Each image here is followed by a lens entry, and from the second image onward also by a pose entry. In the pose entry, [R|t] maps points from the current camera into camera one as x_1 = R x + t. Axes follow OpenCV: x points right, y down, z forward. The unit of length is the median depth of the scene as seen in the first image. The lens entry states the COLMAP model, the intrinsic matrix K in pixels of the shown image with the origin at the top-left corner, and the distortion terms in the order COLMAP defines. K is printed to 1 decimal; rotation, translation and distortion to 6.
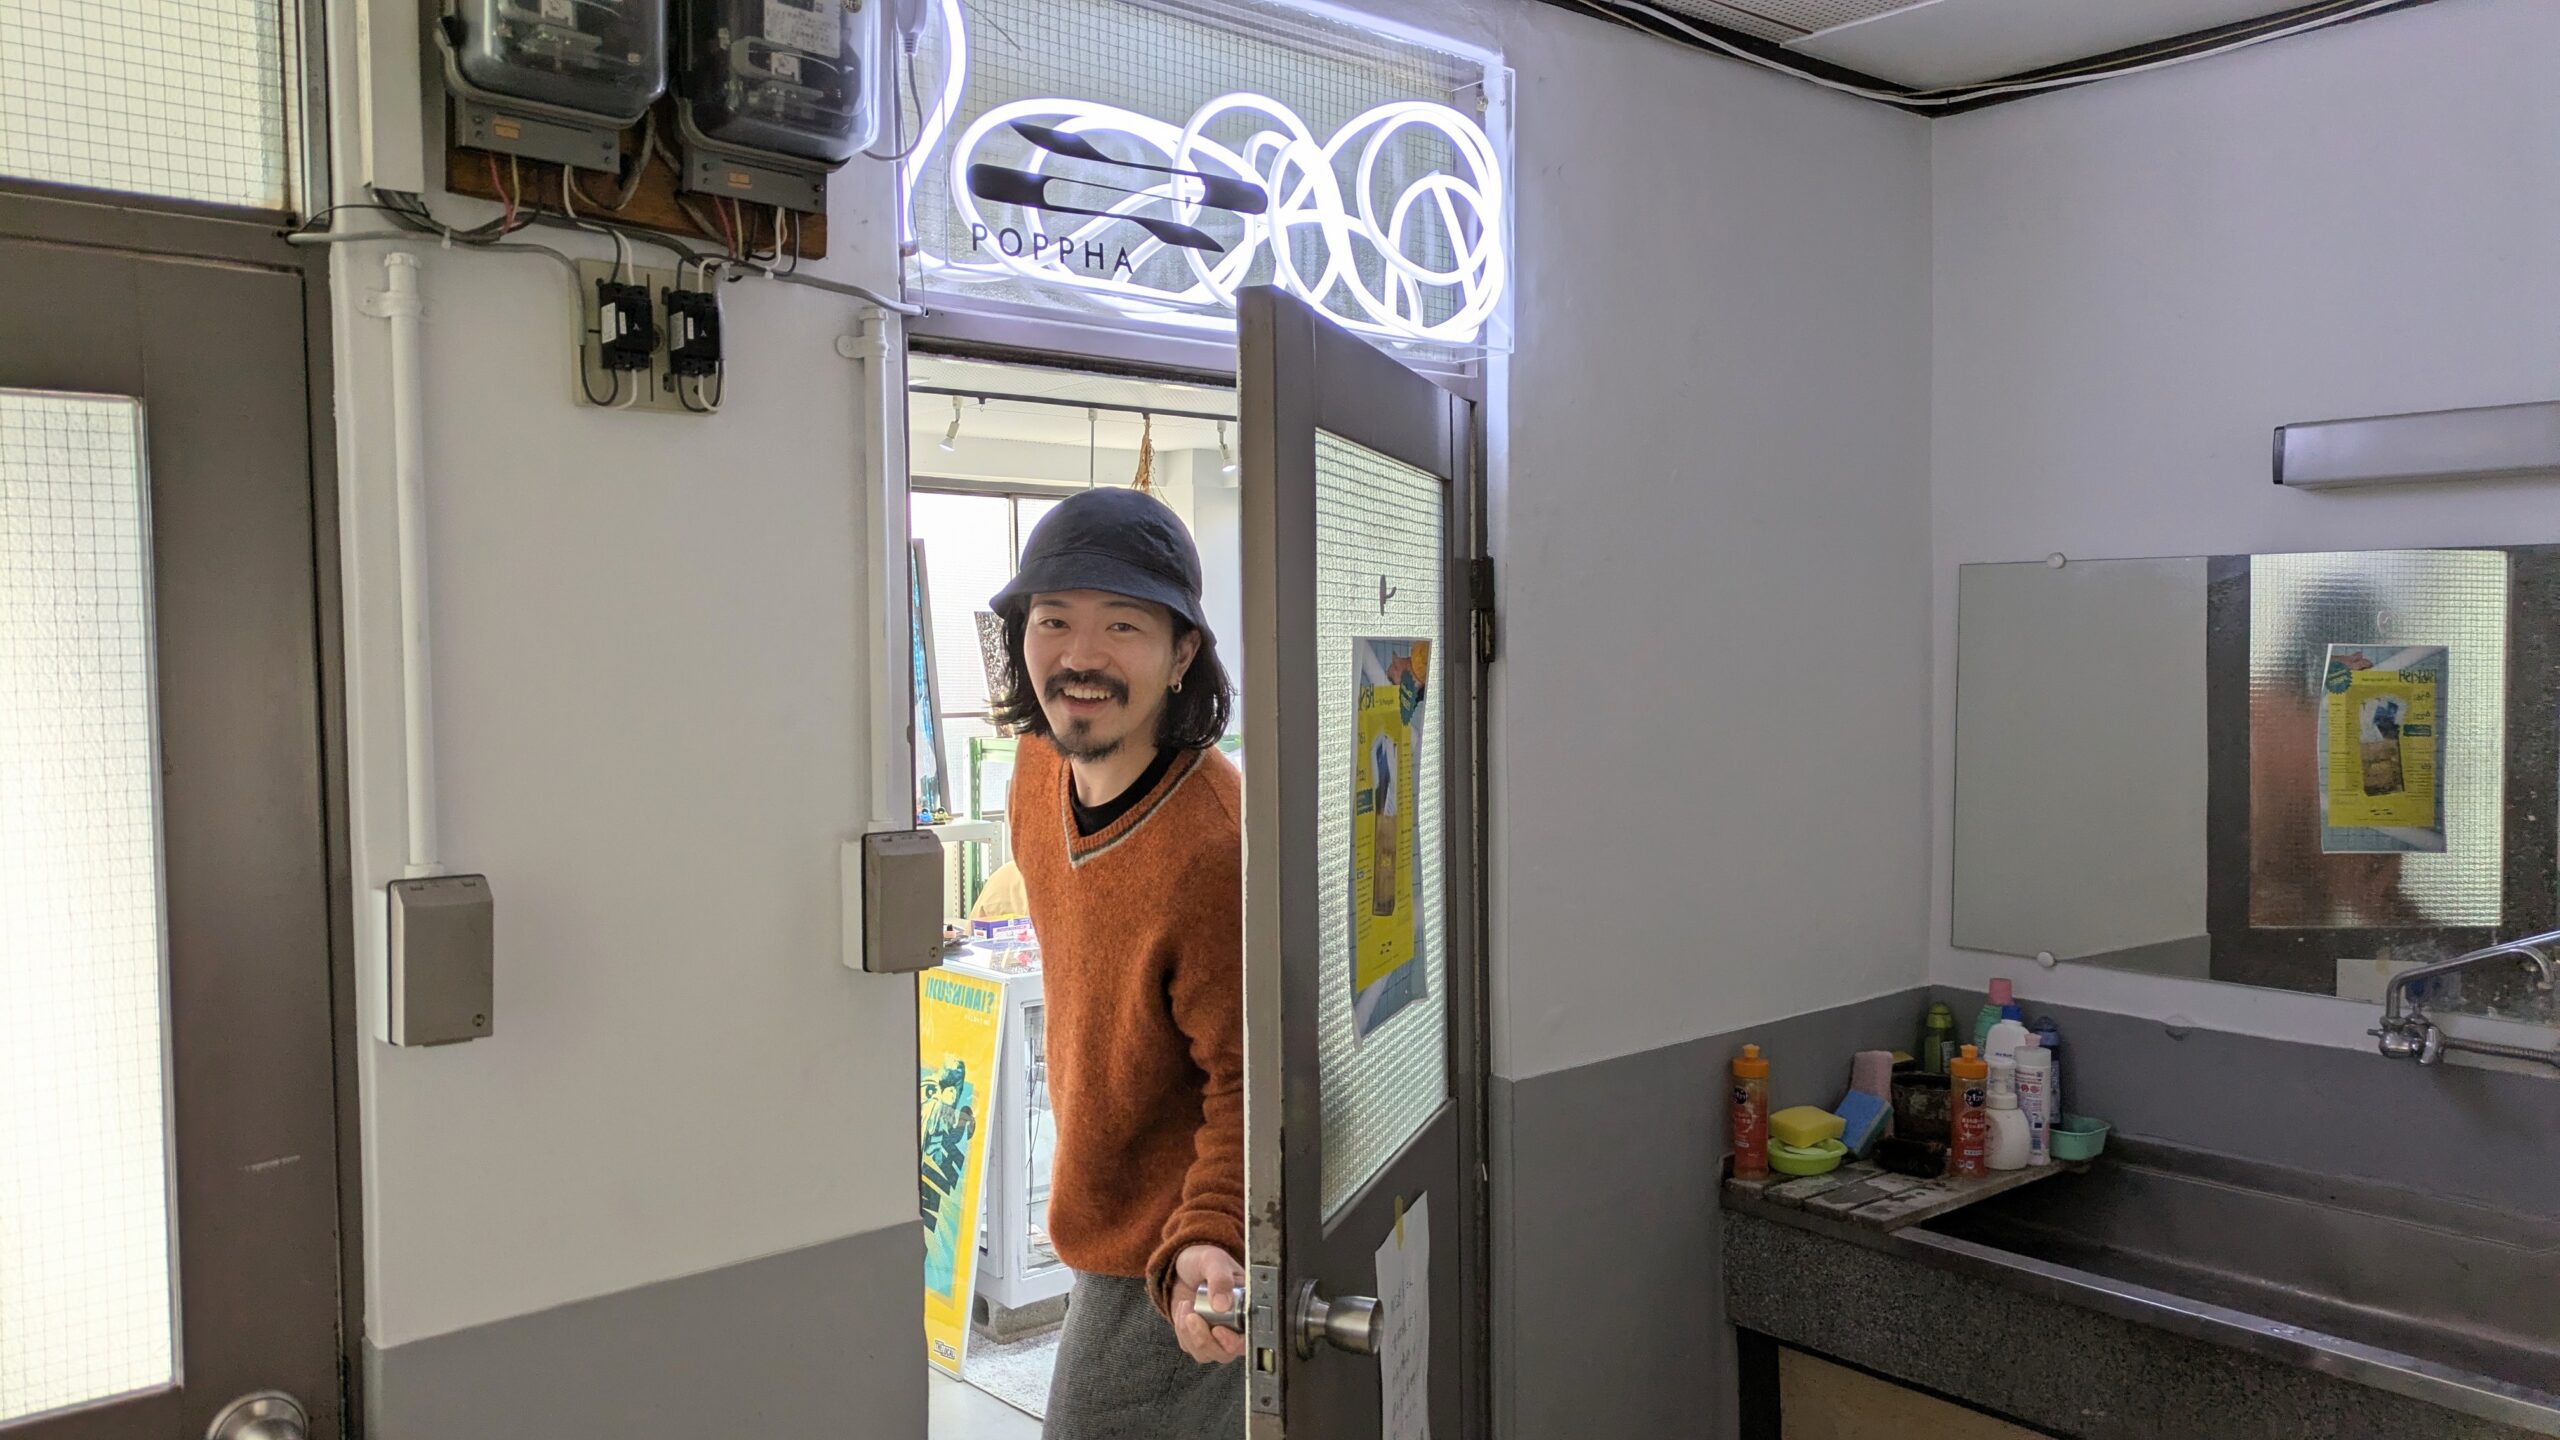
lens RADIAL K [[1896.1, 0, 1282.6], [0, 1896.1, 715.2], [0, 0, 1]] dist [0.046645, -0.025054]
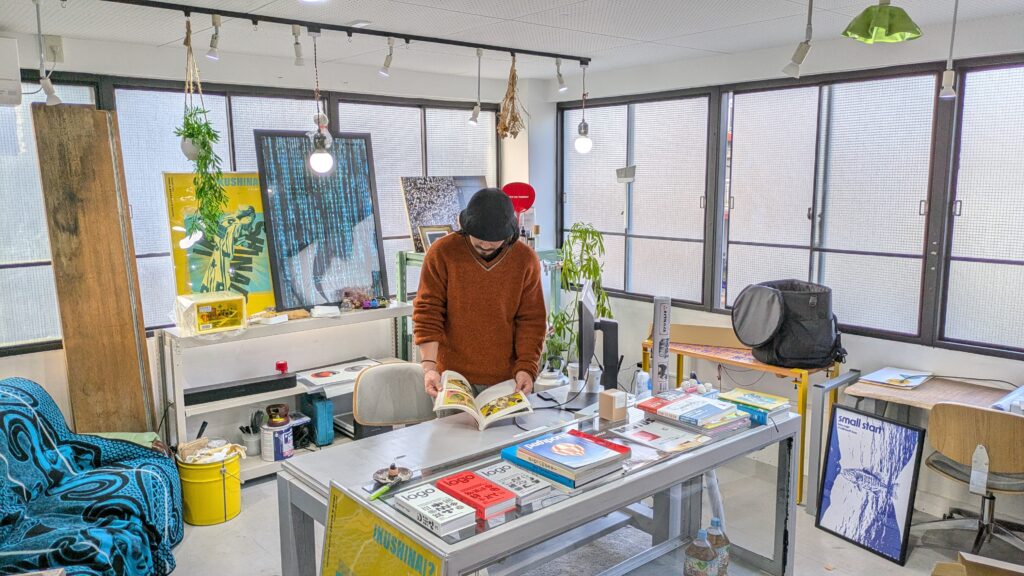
lens RADIAL K [[758.5, 0, 508.6], [0, 758.5, 289.1], [0, 0, 1]] dist [0.046645, -0.025054]
pose [[0.999913, 0.005262, -0.012094, -0.073833], [-0.003689, 0.991956, 0.126530, -0.052654], [0.012663, -0.126474, 0.991889, 0.405740]]
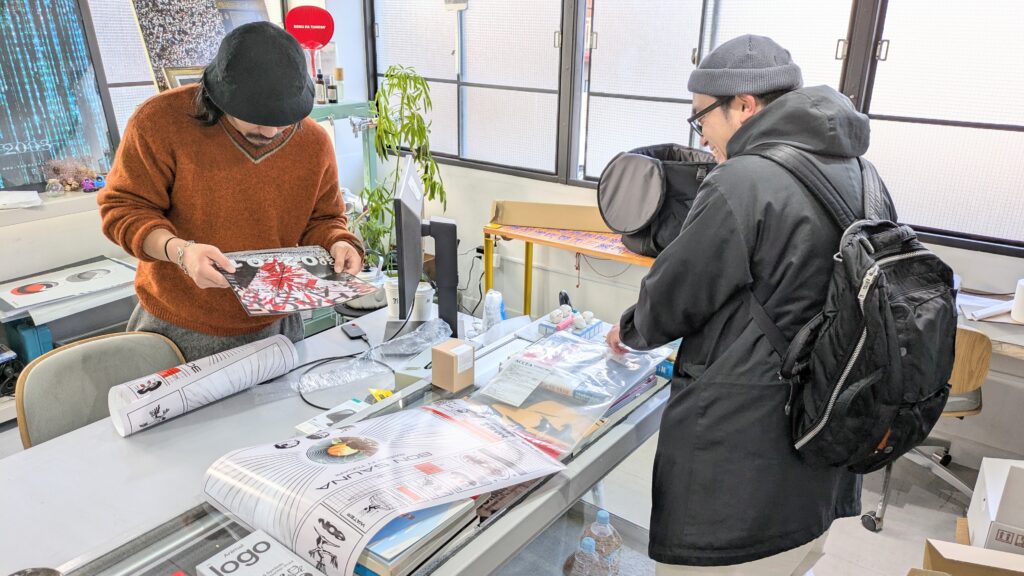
lens RADIAL K [[758.5, 0, 506.0], [0, 758.5, 284.5], [0, 0, 1]] dist [0.046645, -0.025054]
pose [[0.978107, -0.046834, 0.202765, -0.053504], [-0.020067, 0.948581, 0.315898, -0.048426], [-0.207134, -0.313051, 0.926874, 0.593407]]
